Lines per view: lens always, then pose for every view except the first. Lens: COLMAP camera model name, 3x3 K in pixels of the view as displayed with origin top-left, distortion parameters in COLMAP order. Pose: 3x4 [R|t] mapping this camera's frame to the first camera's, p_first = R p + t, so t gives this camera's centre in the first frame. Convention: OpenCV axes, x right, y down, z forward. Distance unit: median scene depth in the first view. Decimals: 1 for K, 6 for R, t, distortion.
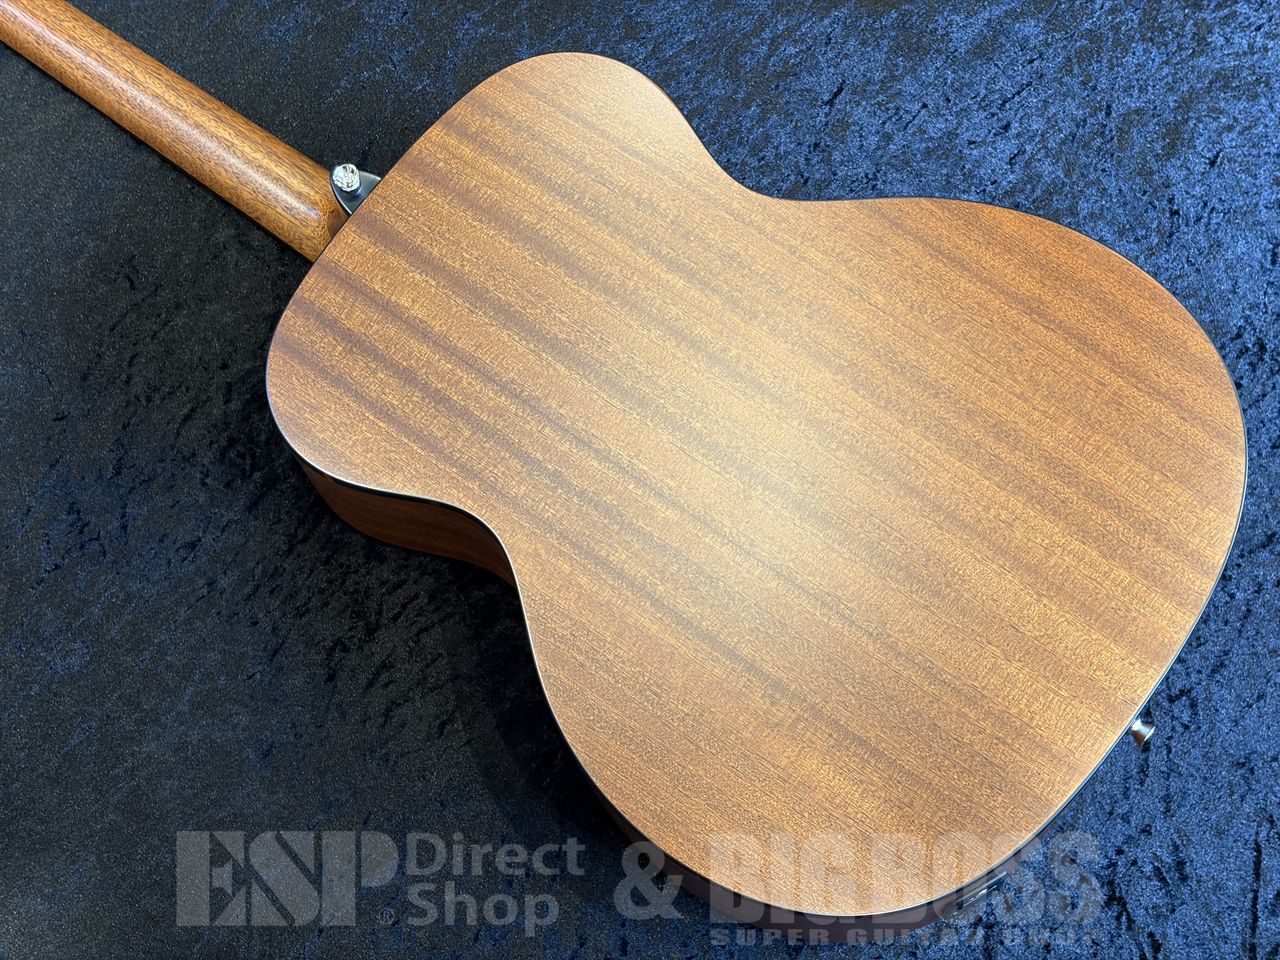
lens RADIAL K [[2080.7, 0, 639.2], [0, 2080.7, 485.7], [0, 0, 1]] dist [0.118784, 0.000000]
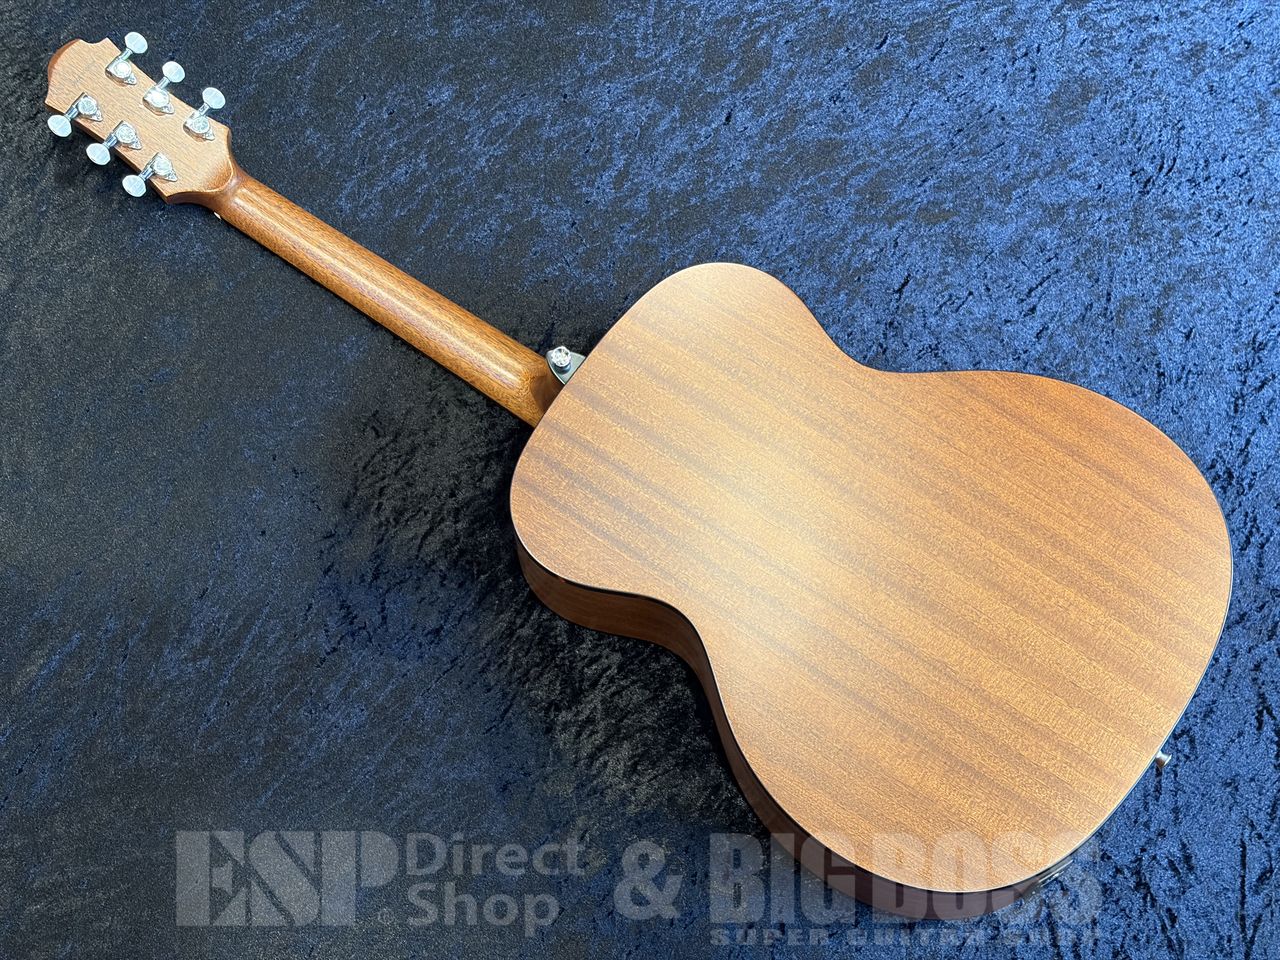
lens RADIAL K [[2080.7, 0, 635.0], [0, 2080.7, 475.3], [0, 0, 1]] dist [0.118784, 0.000000]
pose [[0.998452, -0.009095, 0.054878, -0.164995], [0.011618, 0.998882, -0.045821, -0.008690], [-0.054400, 0.046388, 0.997441, -0.334980]]
